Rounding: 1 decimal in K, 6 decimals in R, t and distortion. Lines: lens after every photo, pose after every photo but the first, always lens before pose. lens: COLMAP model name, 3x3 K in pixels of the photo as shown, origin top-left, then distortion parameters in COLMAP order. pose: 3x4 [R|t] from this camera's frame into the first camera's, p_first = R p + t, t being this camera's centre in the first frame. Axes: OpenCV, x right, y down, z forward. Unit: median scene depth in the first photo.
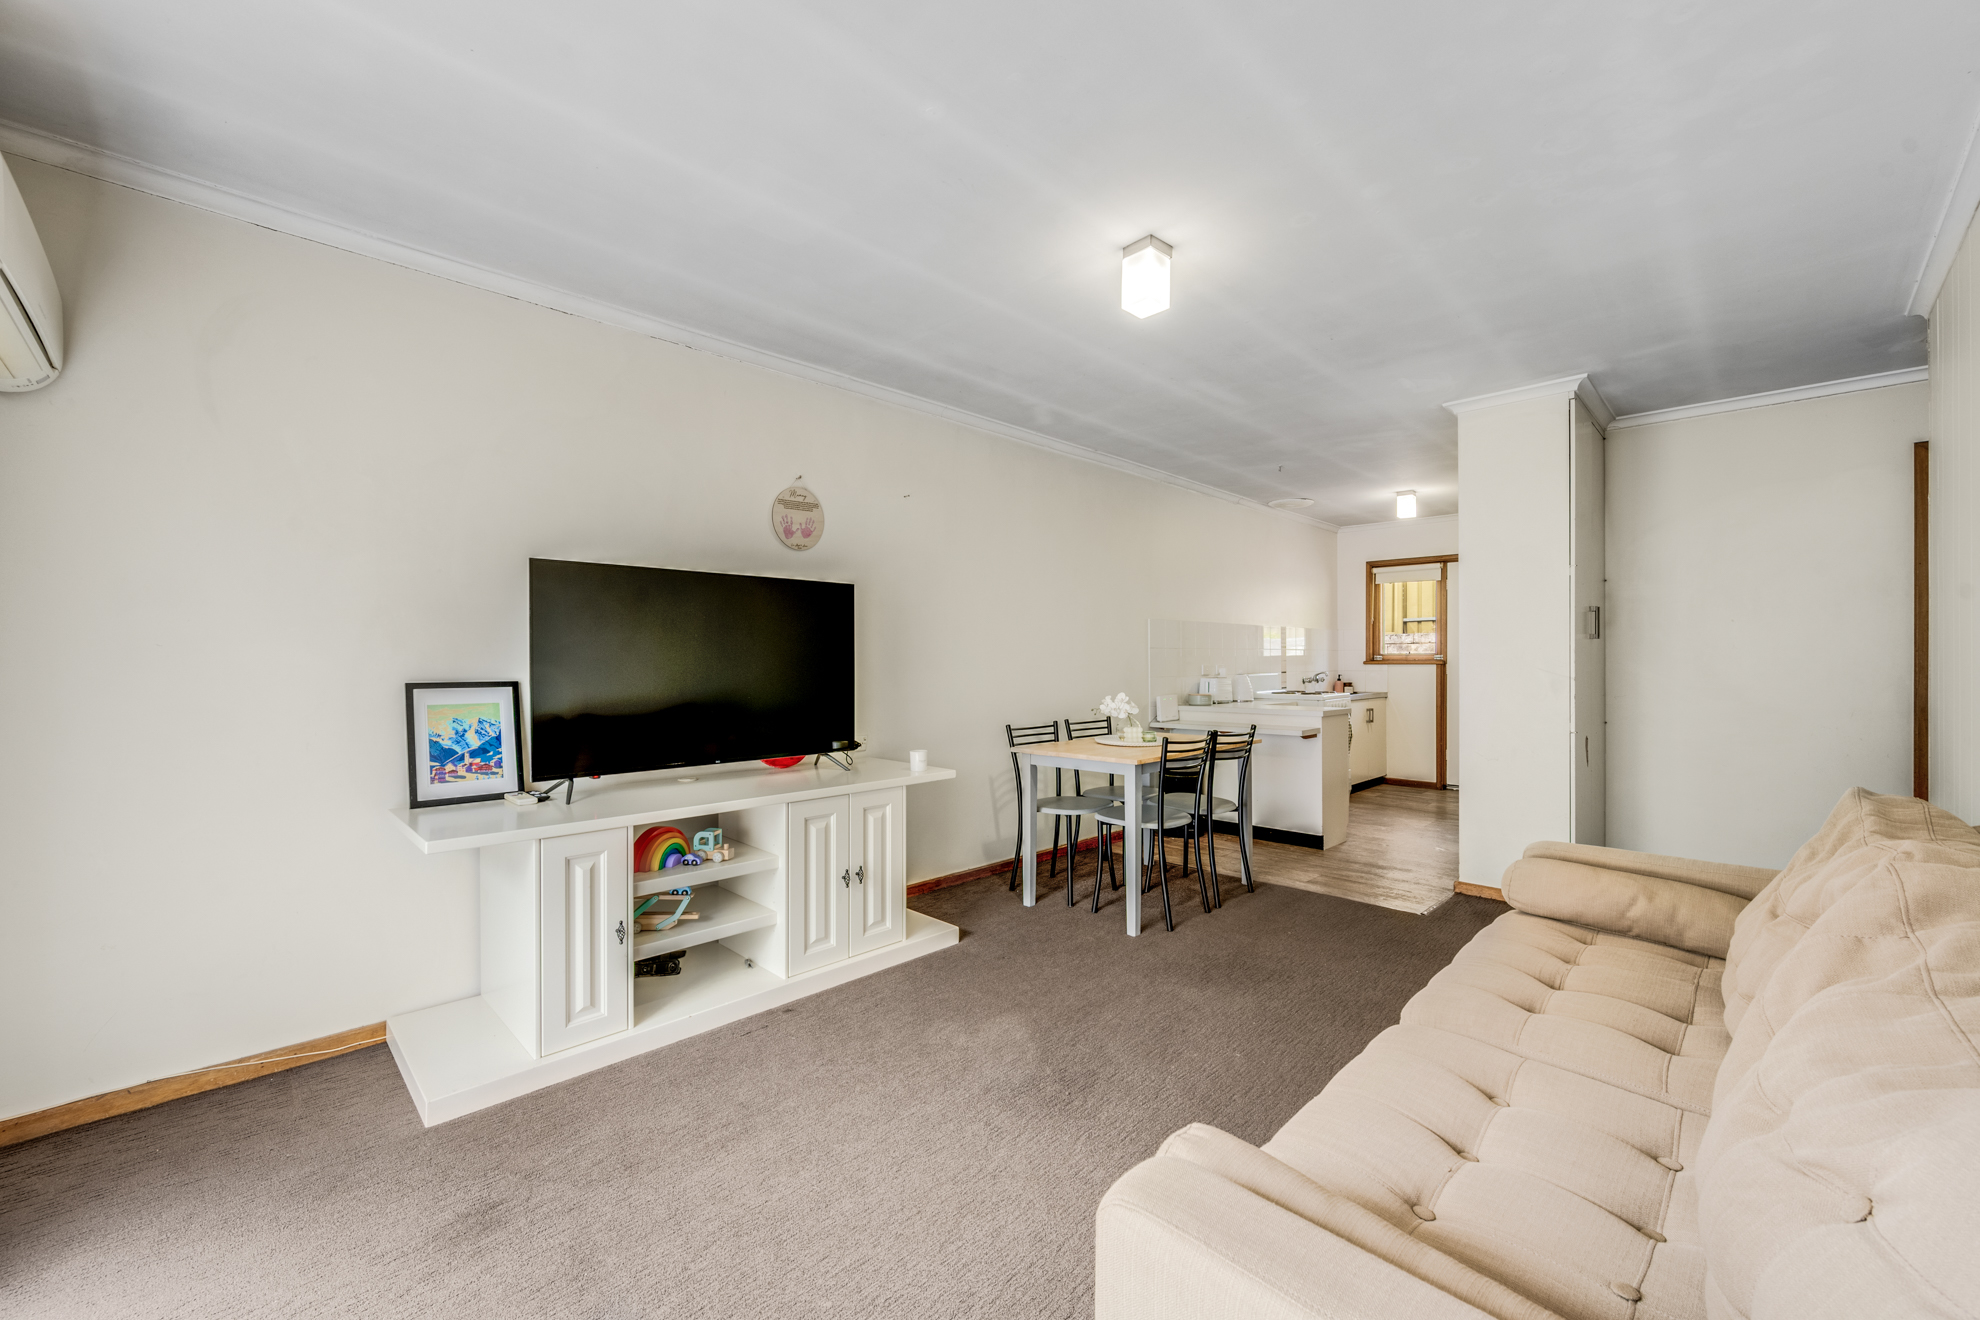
lens RADIAL K [[781.3, 0, 990.0], [0, 781.3, 660.0], [0, 0, 1]] dist [-0.001410, -0.000064]
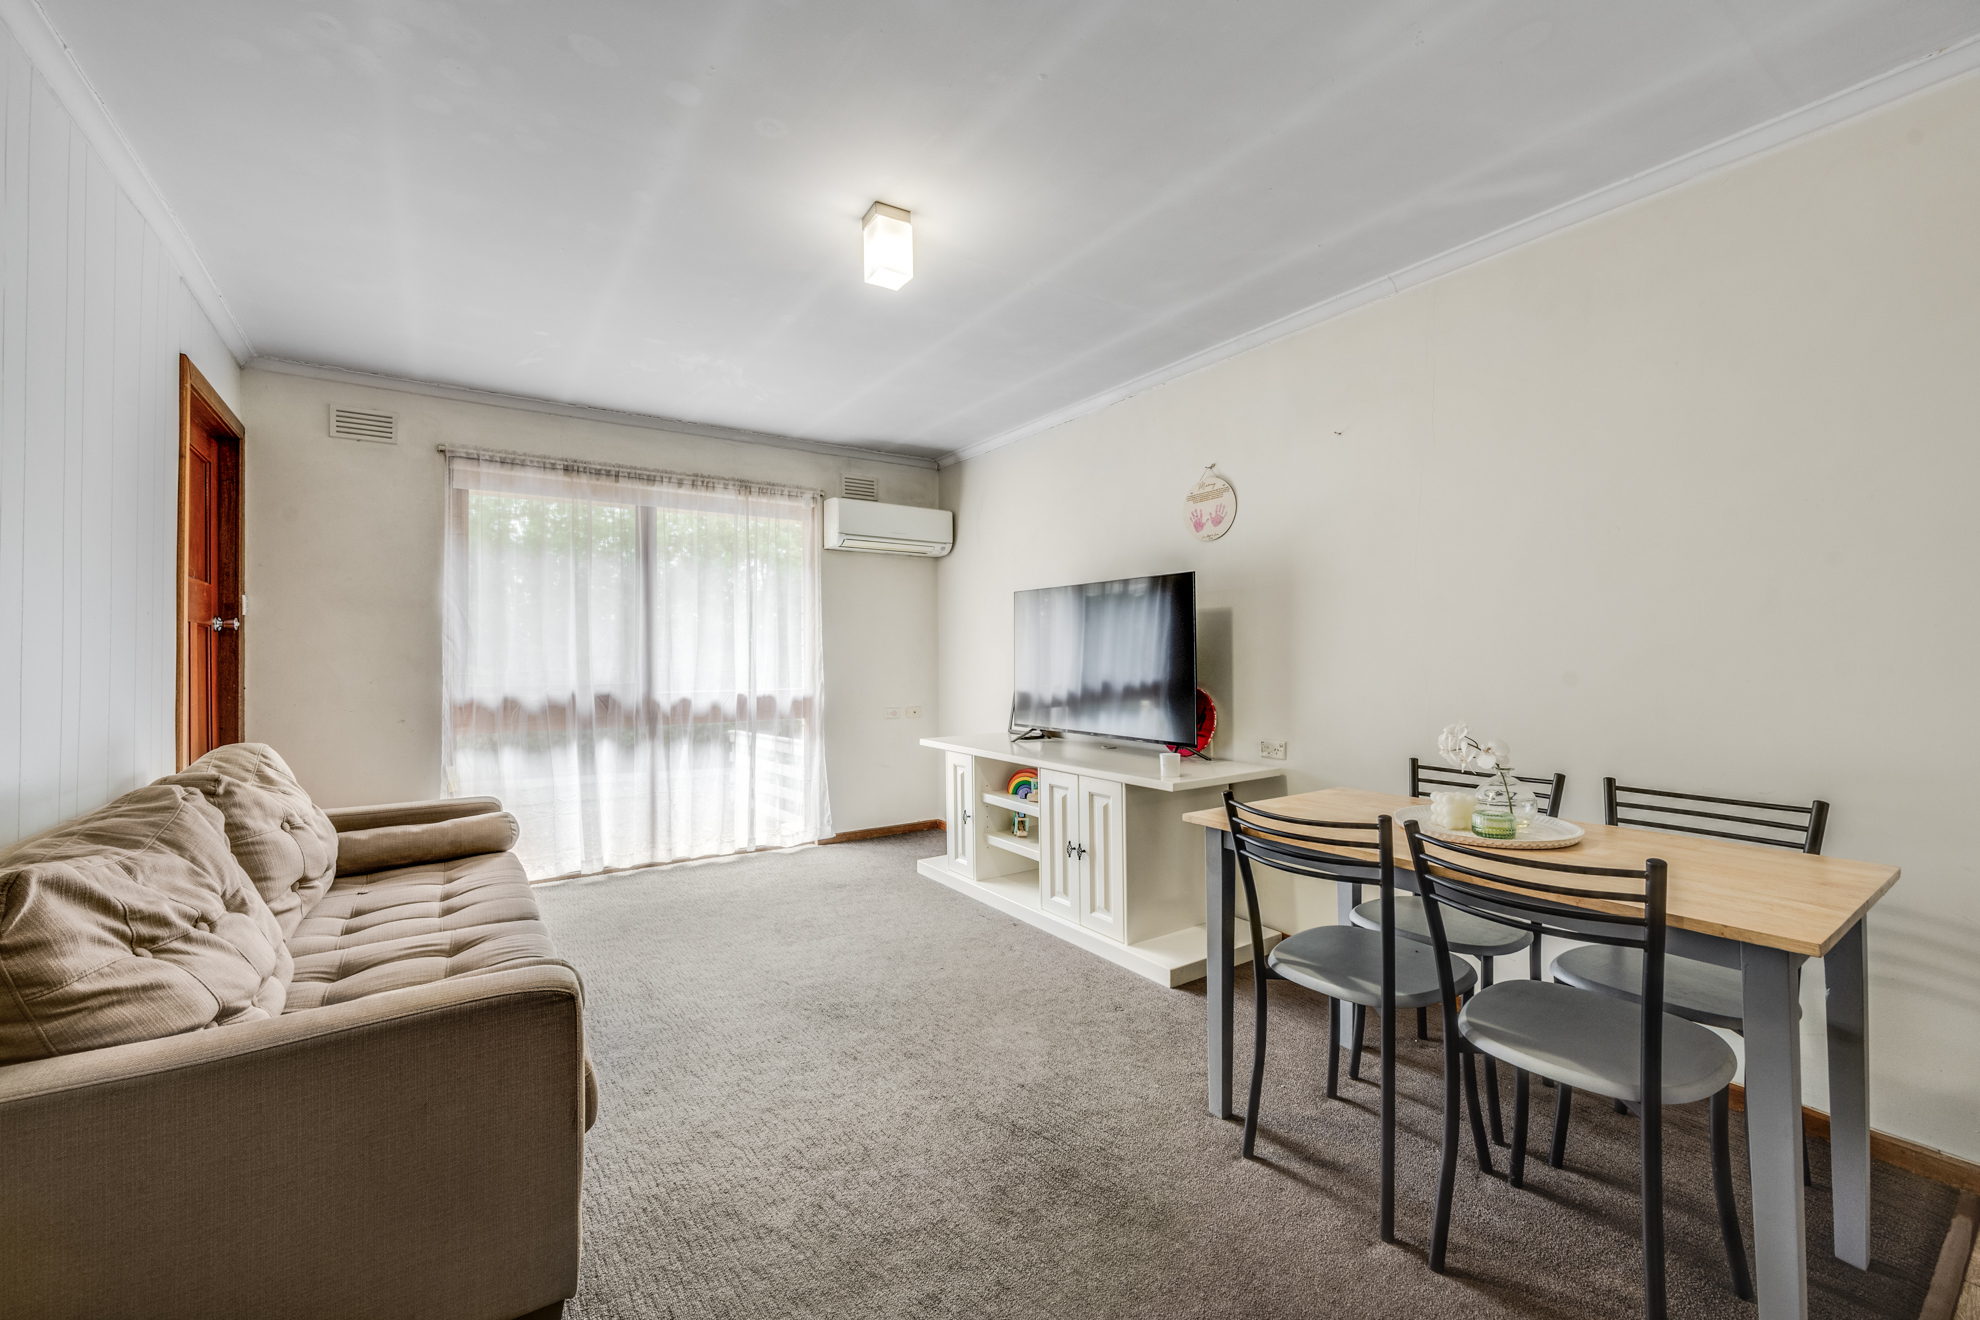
lens RADIAL K [[781.3, 0, 990.0], [0, 781.3, 660.0], [0, 0, 1]] dist [-0.001410, -0.000064]
pose [[-0.180504, 0.007717, -0.983544, 0.337816], [0.003379, 0.999968, 0.007226, 0.000732], [0.983568, -0.002019, -0.180525, 0.395590]]
